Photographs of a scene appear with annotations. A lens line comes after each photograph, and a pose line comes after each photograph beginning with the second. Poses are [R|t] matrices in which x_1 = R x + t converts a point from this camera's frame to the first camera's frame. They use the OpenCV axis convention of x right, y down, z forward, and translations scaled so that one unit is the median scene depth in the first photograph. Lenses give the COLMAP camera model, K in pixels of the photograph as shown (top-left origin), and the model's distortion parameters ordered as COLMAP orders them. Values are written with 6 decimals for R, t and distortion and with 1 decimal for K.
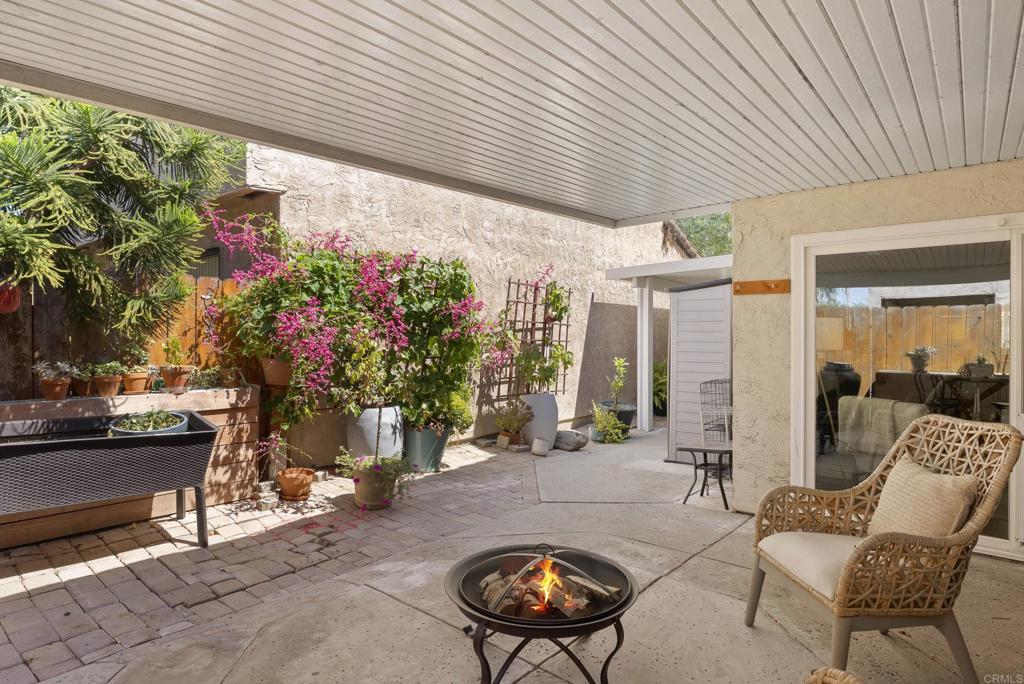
lens RADIAL K [[567.1, 0, 506.3], [0, 567.1, 325.5], [0, 0, 1]] dist [0.001042, 0.000608]
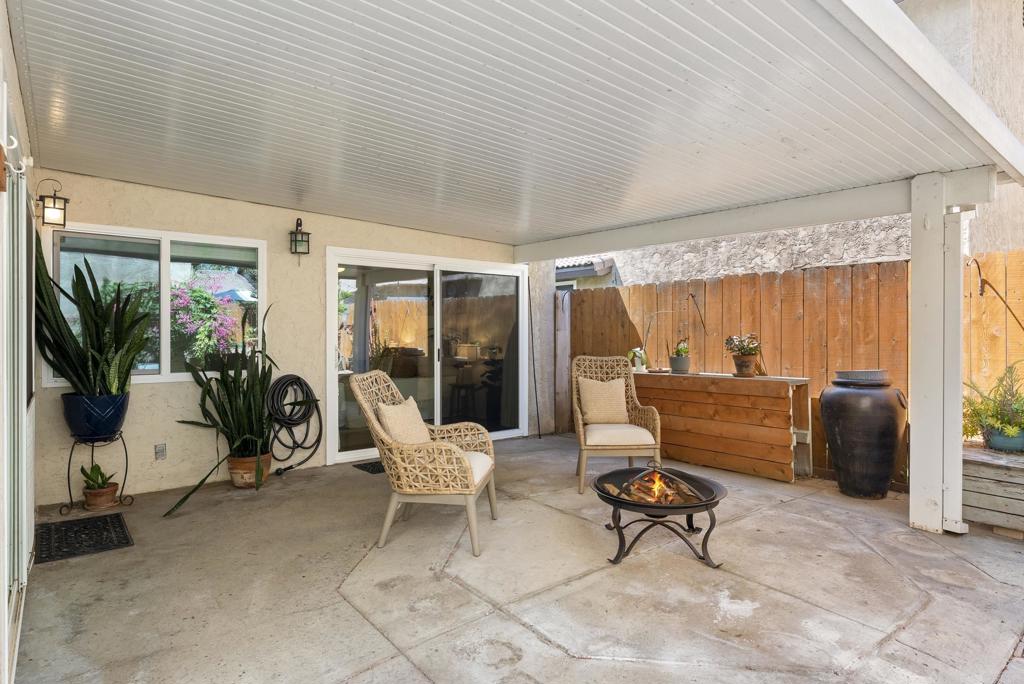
lens RADIAL K [[564.0, 0, 509.8], [0, 564.0, 334.4], [0, 0, 1]] dist [-0.002078, -0.000032]
pose [[-0.979284, -0.006959, 0.202372, 0.074061], [-0.009715, 0.999873, -0.012630, 0.043480], [-0.202258, -0.014334, -0.979227, 1.326763]]
